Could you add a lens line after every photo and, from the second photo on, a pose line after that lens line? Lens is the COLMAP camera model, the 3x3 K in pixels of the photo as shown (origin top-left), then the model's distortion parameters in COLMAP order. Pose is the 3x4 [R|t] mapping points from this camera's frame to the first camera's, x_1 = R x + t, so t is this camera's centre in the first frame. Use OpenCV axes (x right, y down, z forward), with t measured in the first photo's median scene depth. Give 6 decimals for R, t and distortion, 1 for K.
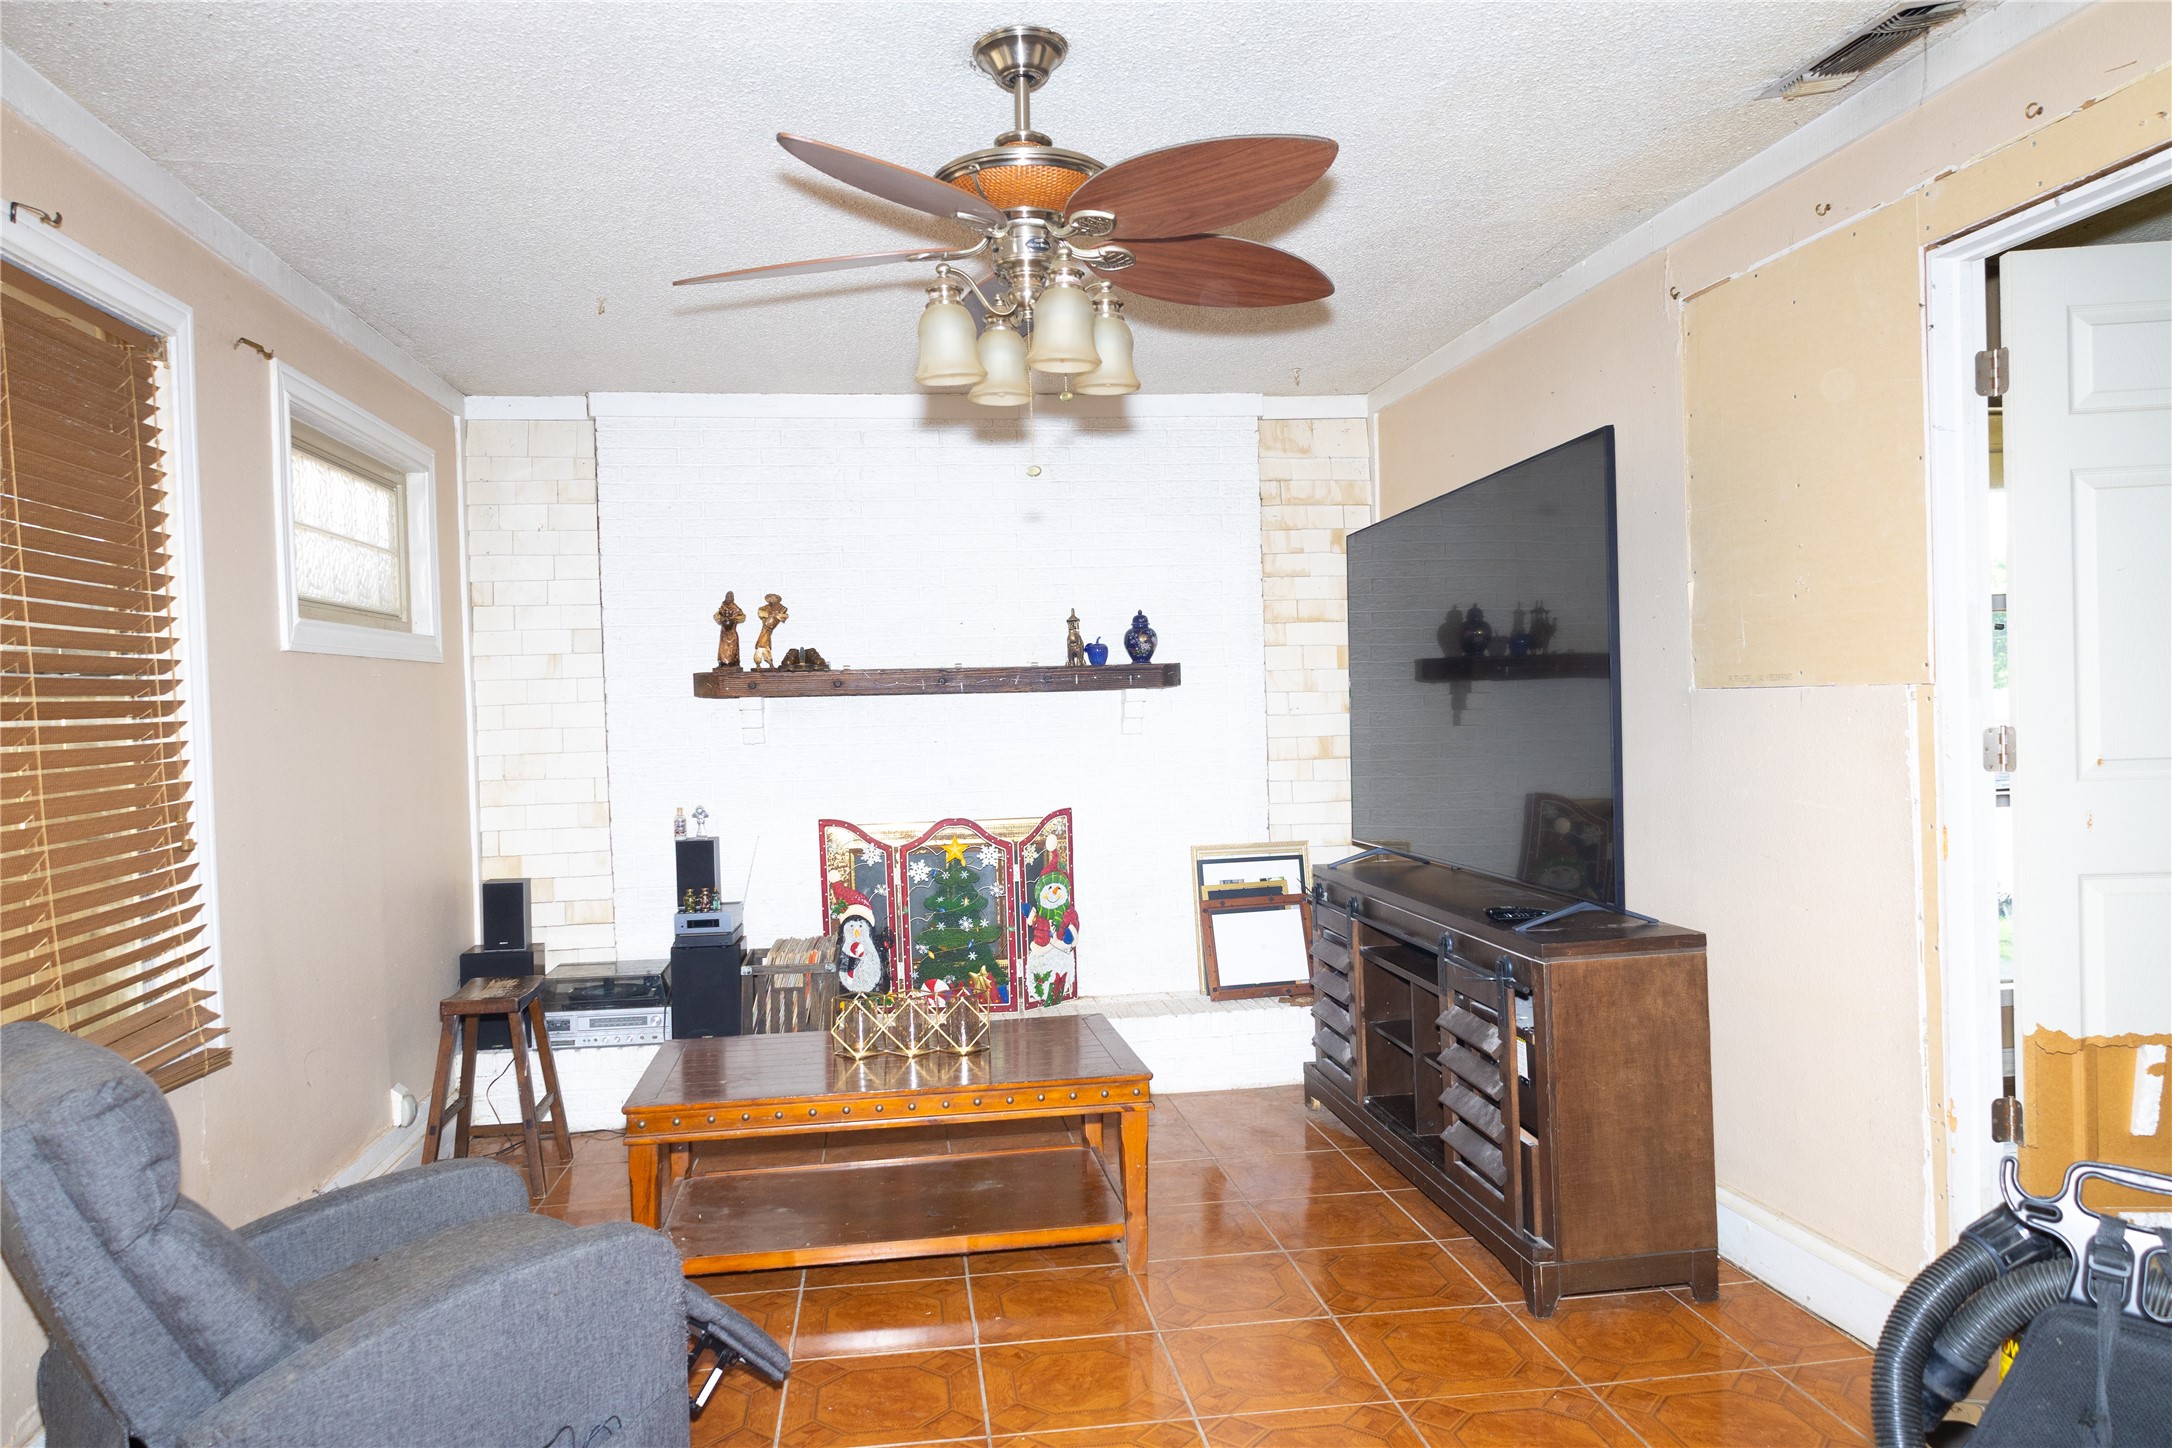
lens RADIAL K [[1485.4, 0, 1086.0], [0, 1485.4, 724.0], [0, 0, 1]] dist [0.000479, 0.001794]
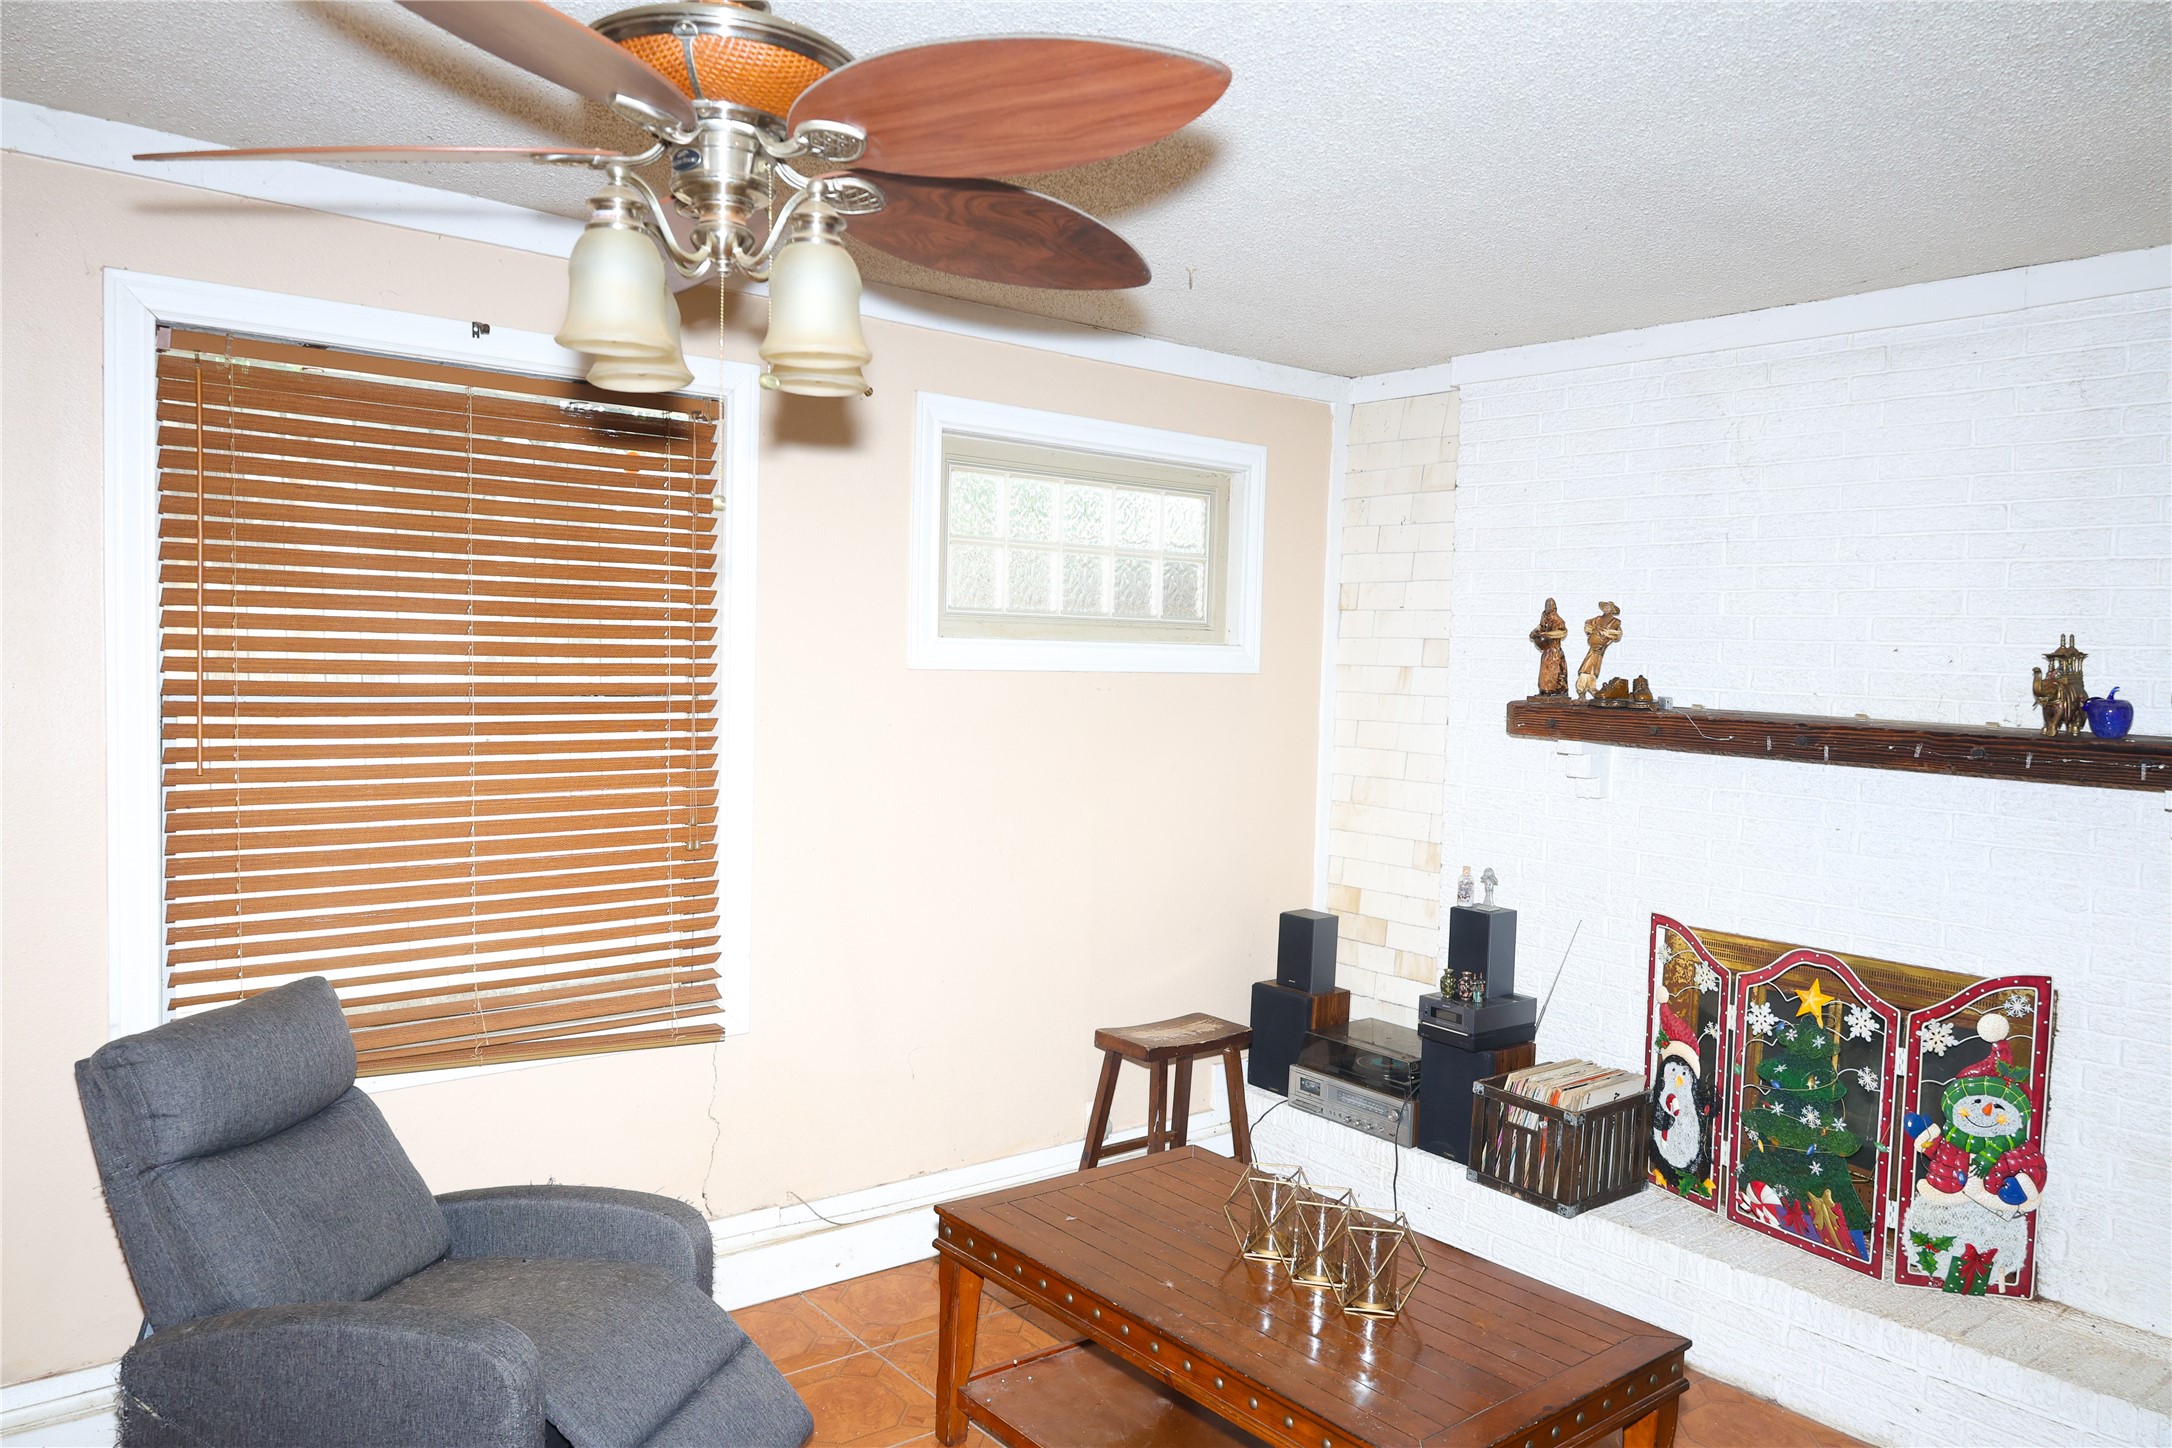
lens RADIAL K [[1474.6, 0, 1087.9], [0, 1474.6, 739.7], [0, 0, 1]] dist [-0.003587, -0.001178]
pose [[0.518162, 0.095123, -0.849976, 0.285158], [-0.067276, 0.995250, 0.070368, -0.052922], [0.852632, 0.020721, 0.522101, 0.391339]]
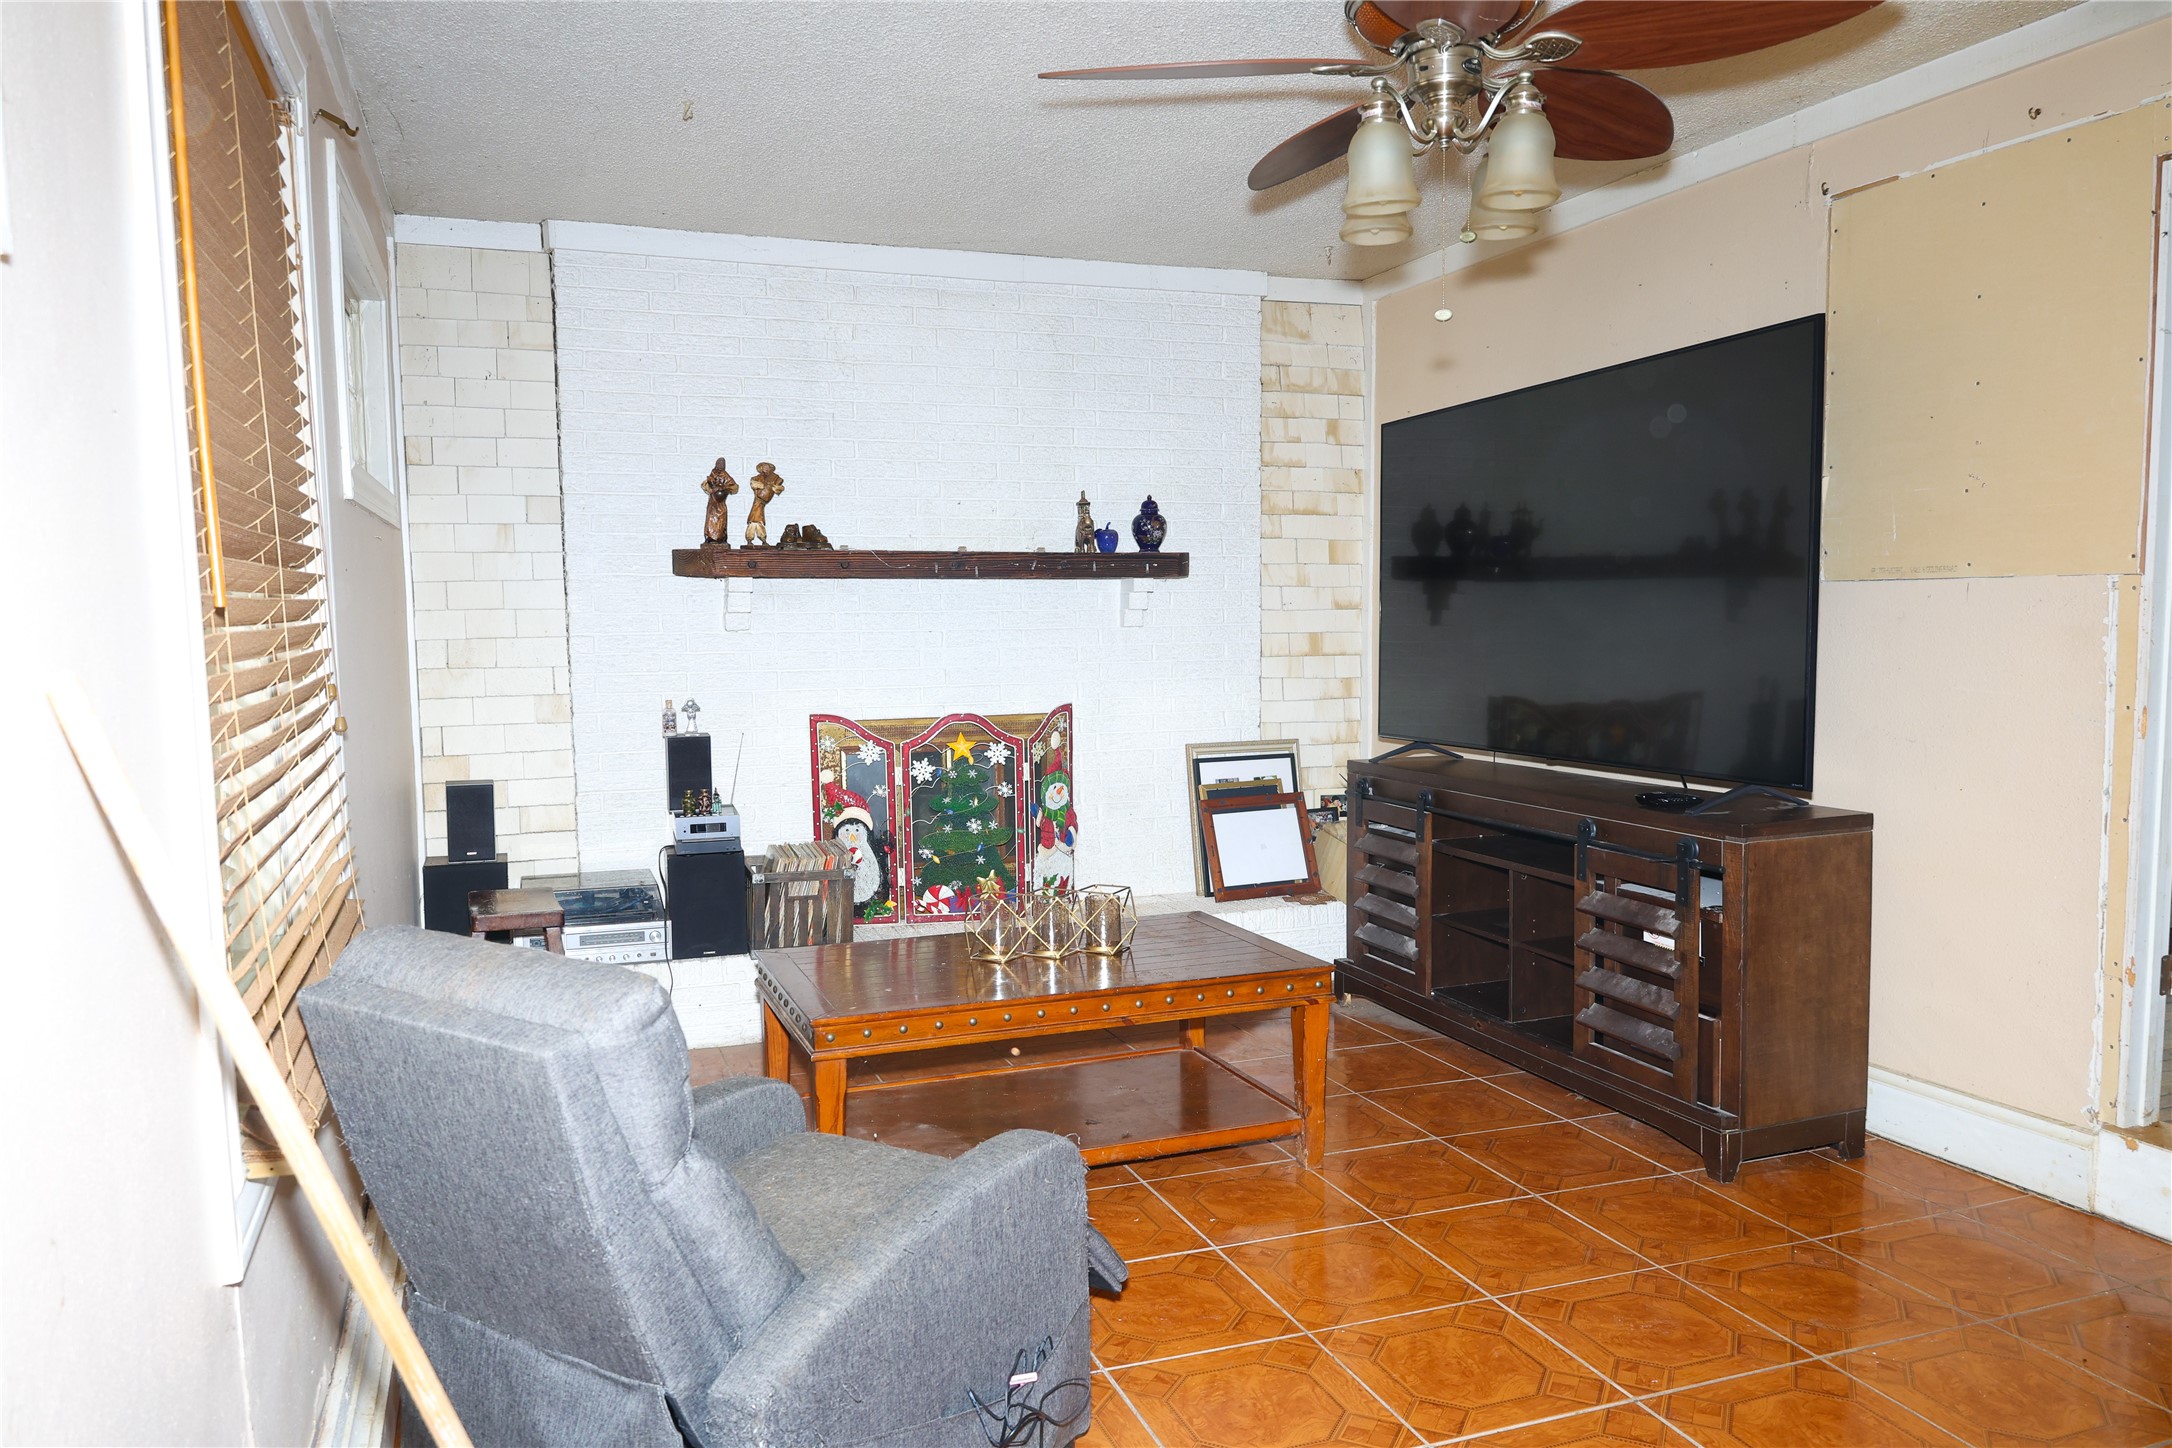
lens RADIAL K [[1533.8, 0, 1084.5], [0, 1533.8, 742.0], [0, 0, 1]] dist [-0.007581, -0.002005]
pose [[0.976569, -0.000852, 0.215204, -0.220436], [-0.013543, 0.997767, 0.065408, 0.017349], [-0.214779, -0.066790, 0.974376, 0.045343]]
